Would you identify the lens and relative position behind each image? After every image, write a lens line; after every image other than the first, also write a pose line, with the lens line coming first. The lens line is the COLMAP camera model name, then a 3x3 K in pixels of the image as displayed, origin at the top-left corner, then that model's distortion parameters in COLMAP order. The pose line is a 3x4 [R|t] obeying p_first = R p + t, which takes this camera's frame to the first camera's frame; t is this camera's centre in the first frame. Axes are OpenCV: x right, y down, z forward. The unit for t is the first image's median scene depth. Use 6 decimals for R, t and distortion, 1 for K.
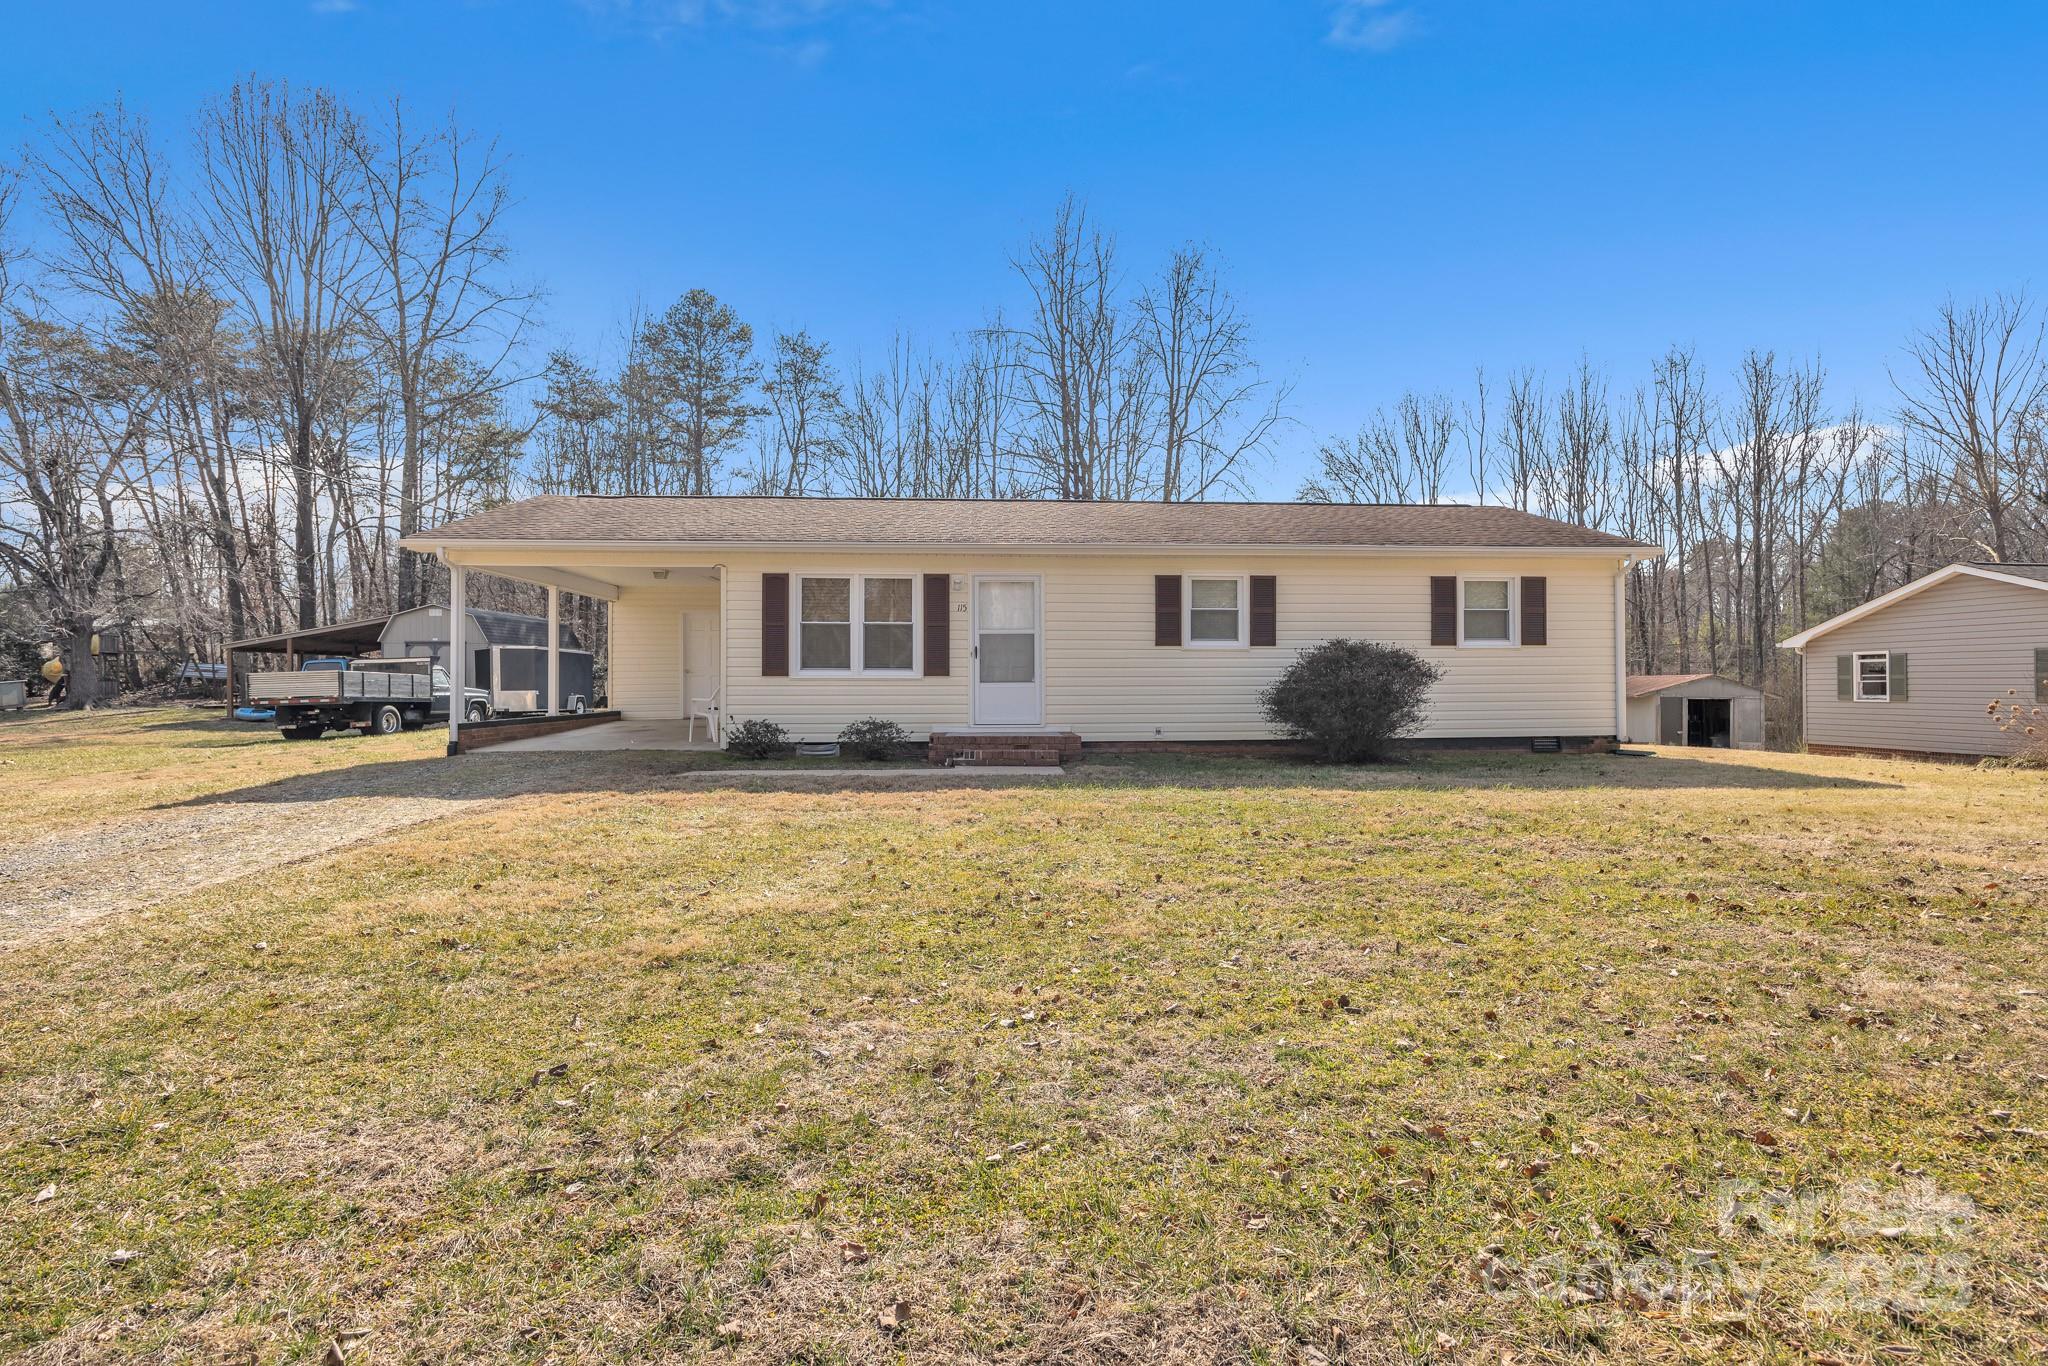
lens RADIAL K [[952.9, 0, 1024.0], [0, 952.9, 683.0], [0, 0, 1]] dist [-0.021718, 0.000823]
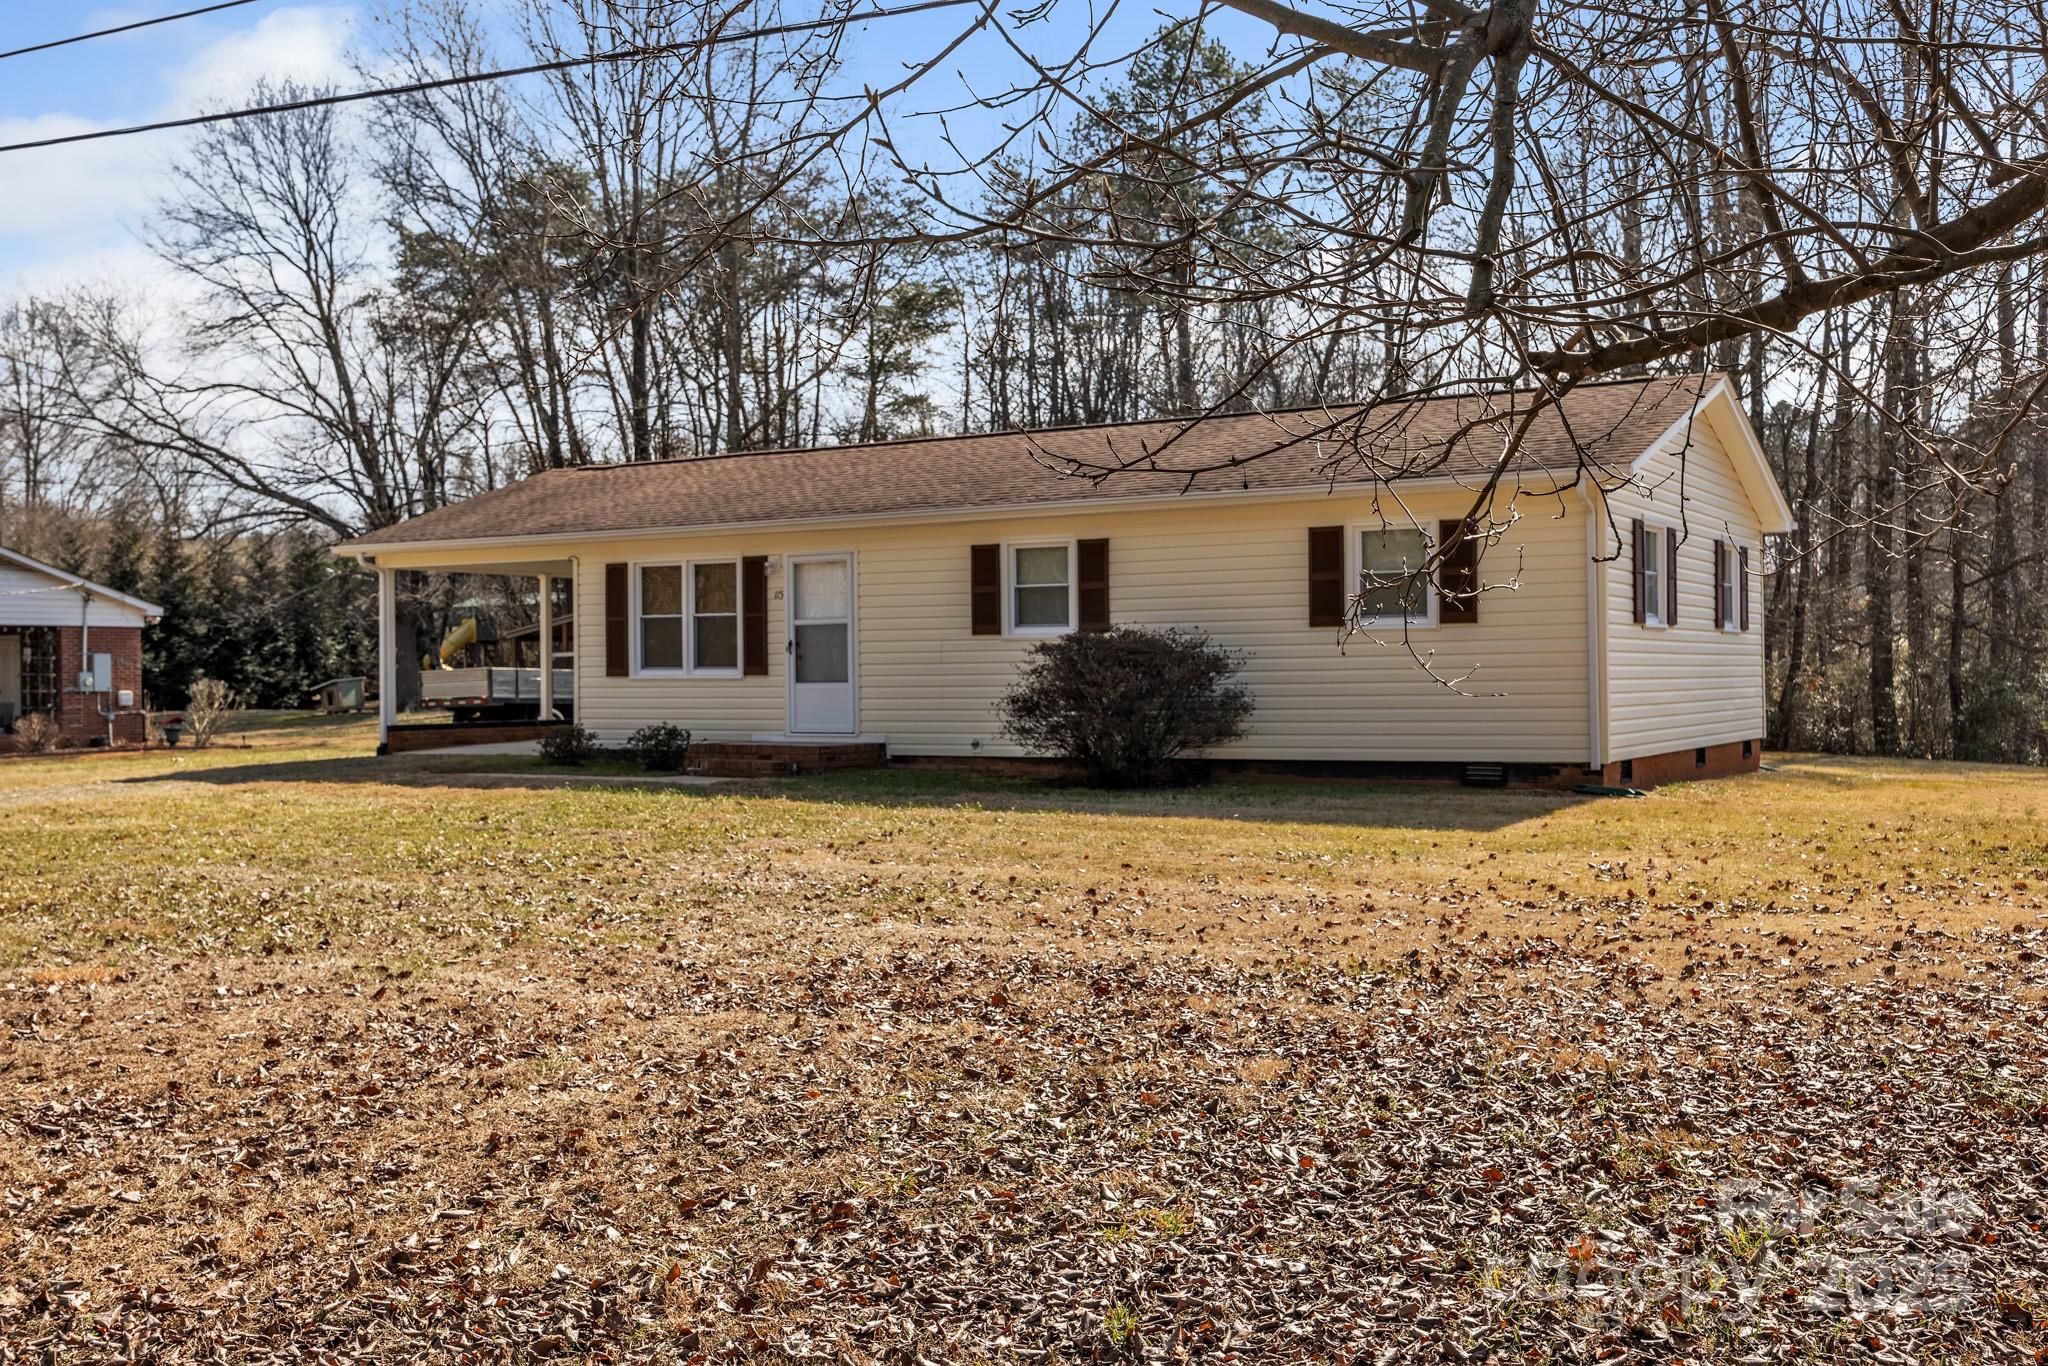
lens RADIAL K [[1924.2, 0, 1024.0], [0, 1924.2, 683.0], [0, 0, 1]] dist [-0.060363, -0.001546]
pose [[0.823572, -0.002768, -0.567205, 0.787618], [0.008373, 0.999938, 0.007277, -0.008039], [0.567150, -0.010742, 0.823544, -0.207975]]
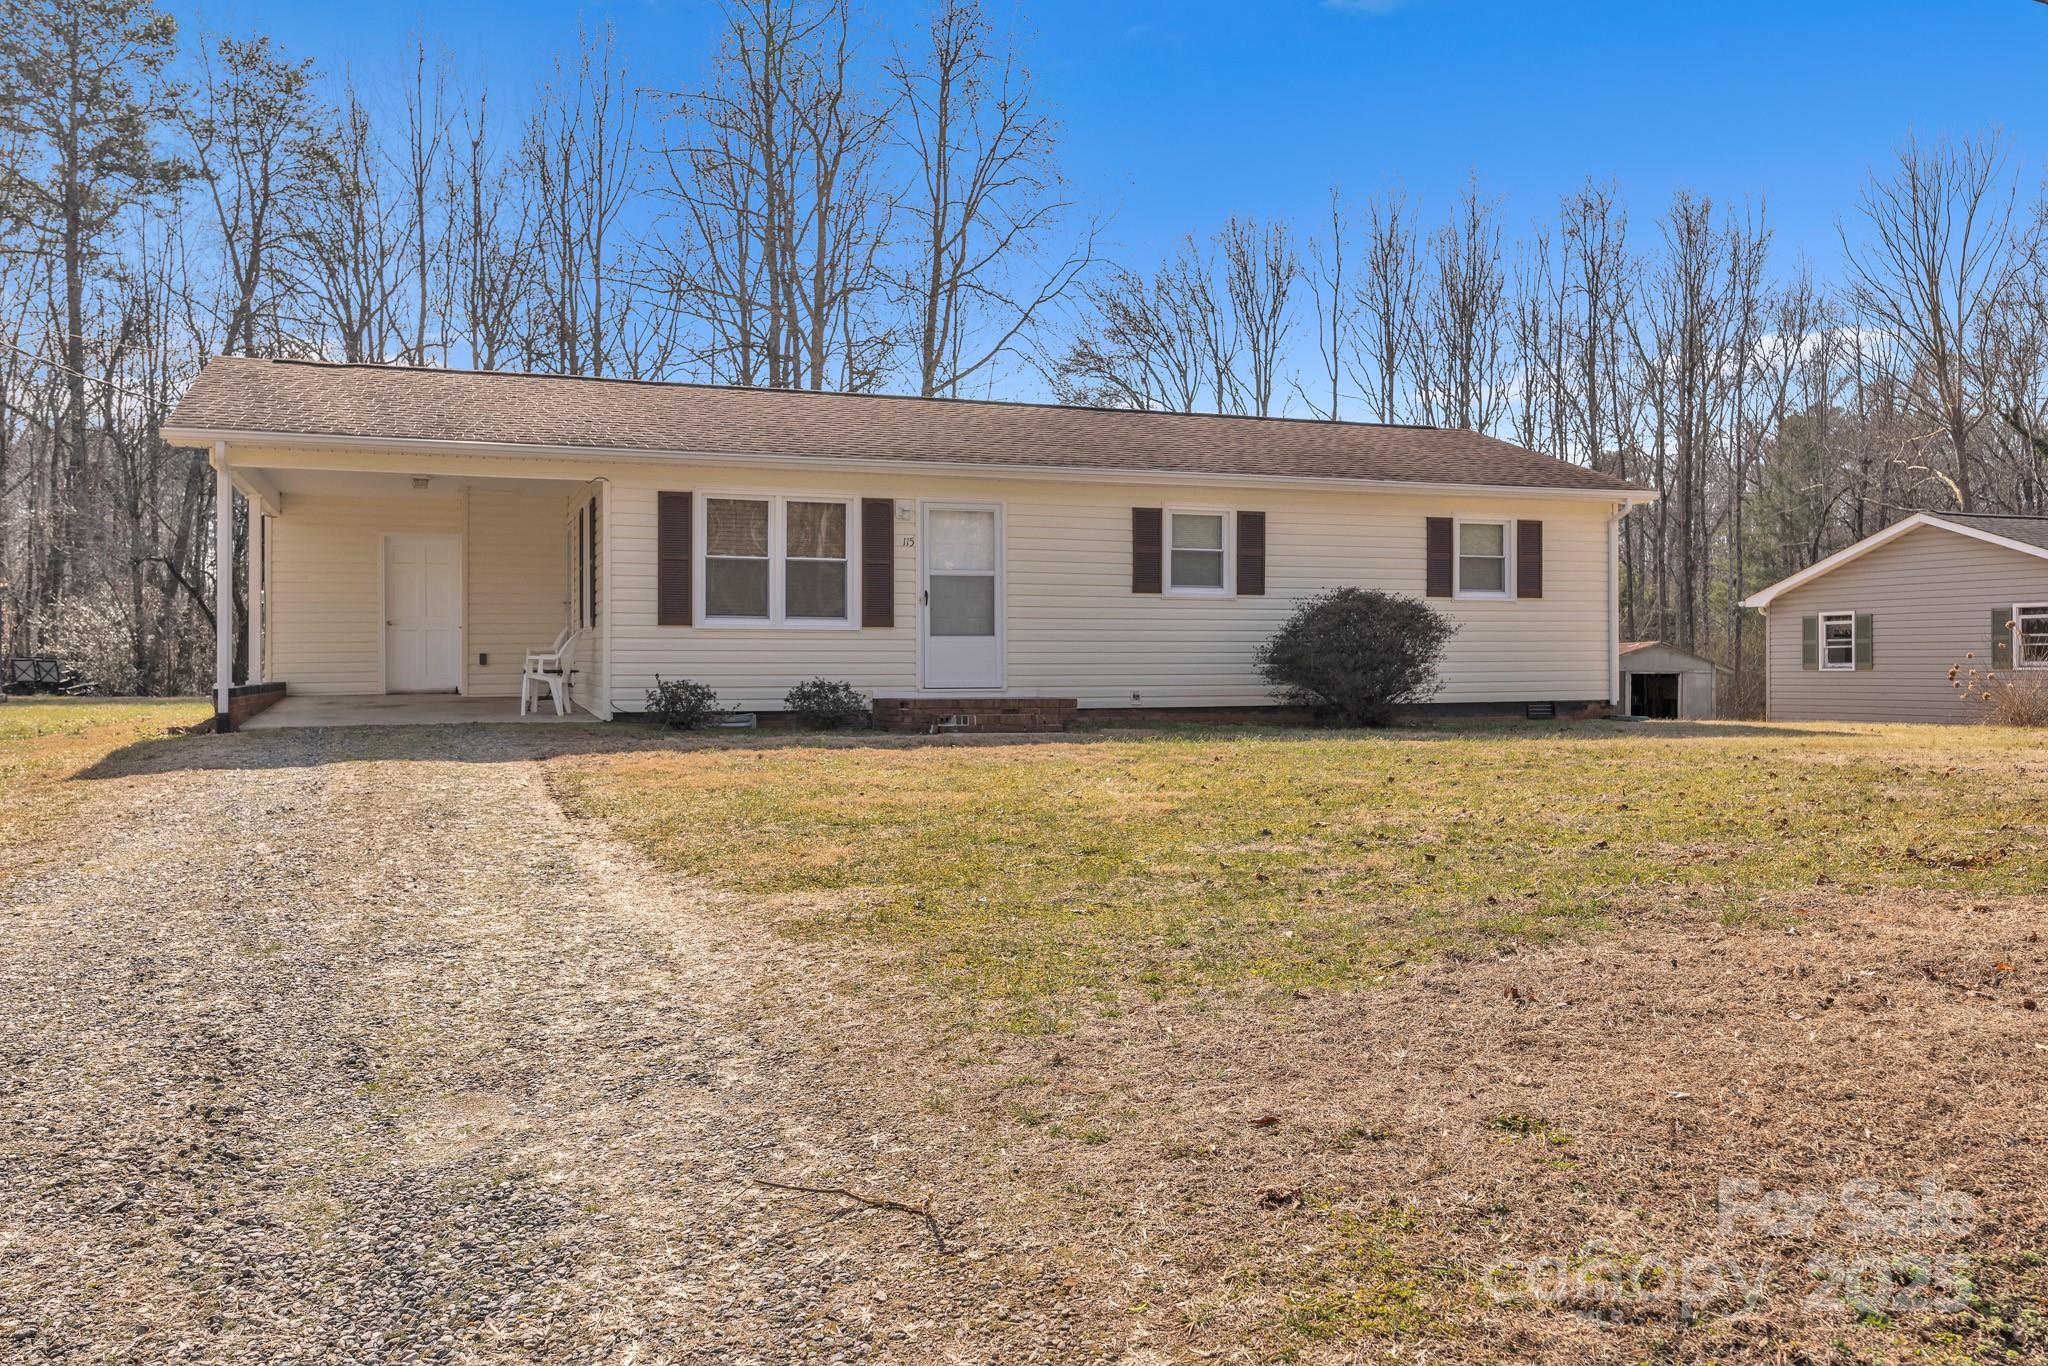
lens RADIAL K [[1681.8, 0, 1024.0], [0, 1681.8, 683.0], [0, 0, 1]] dist [-0.010602, 0.002025]
pose [[0.955796, -0.002102, 0.294023, -0.280353], [-0.000824, 0.999951, 0.009825, 0.018316], [-0.294030, -0.009633, 0.955748, -0.270694]]
